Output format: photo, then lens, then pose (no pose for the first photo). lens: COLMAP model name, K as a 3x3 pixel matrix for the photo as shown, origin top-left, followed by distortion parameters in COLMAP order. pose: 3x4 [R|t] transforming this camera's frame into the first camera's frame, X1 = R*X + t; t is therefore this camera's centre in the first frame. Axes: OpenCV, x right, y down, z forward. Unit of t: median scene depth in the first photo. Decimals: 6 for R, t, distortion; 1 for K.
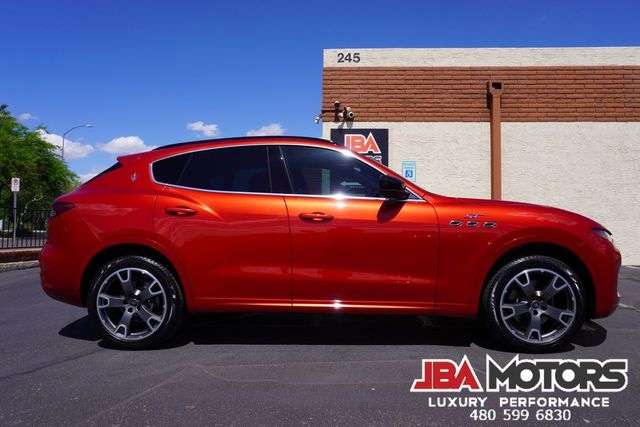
lens RADIAL K [[421.9, 0, 321.0], [0, 421.9, 208.3], [0, 0, 1]] dist [-0.043023, 0.021991]
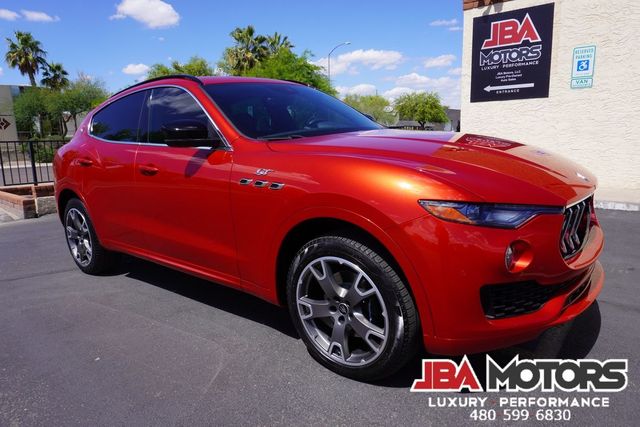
lens RADIAL K [[421.9, 0, 319.8], [0, 421.9, 208.2], [0, 0, 1]] dist [-0.043023, 0.021991]
pose [[0.796175, 0.068313, -0.601198, 0.292205], [0.068065, 0.977188, 0.201176, -0.020055], [0.601226, -0.201091, 0.773362, 0.165785]]
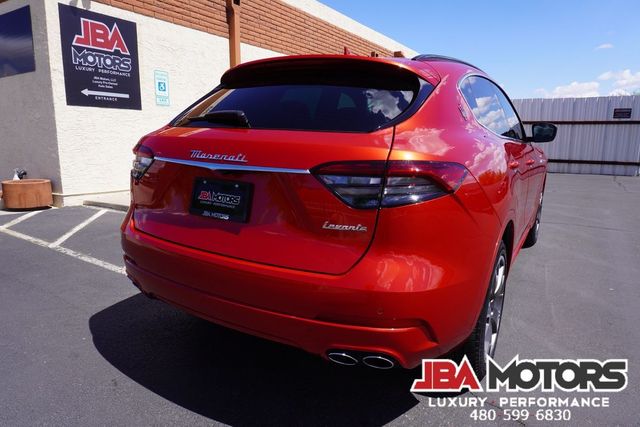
lens RADIAL K [[427.5, 0, 322.4], [0, 427.5, 209.8], [0, 0, 1]] dist [-0.050650, 0.025050]
pose [[0.464758, -0.153250, 0.872075, -0.403254], [-0.042408, 0.979925, 0.194803, -0.021218], [-0.884422, -0.127519, 0.448929, 0.326574]]
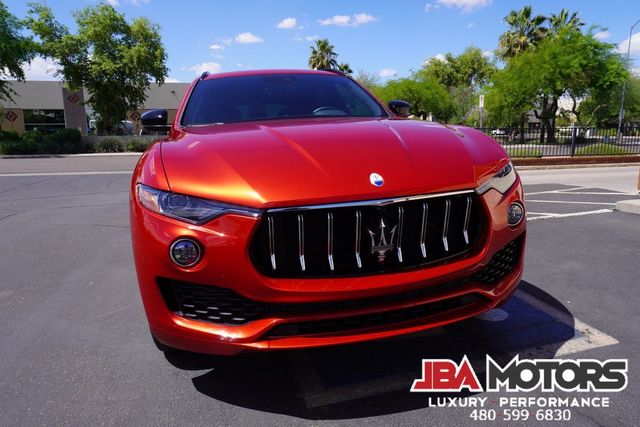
lens RADIAL K [[421.9, 0, 323.9], [0, 421.9, 210.9], [0, 0, 1]] dist [-0.043023, 0.021991]
pose [[0.287857, 0.154295, -0.945162, 0.423777], [0.070226, 0.980878, 0.181513, 0.000090], [0.955095, -0.118625, 0.271517, 0.363860]]
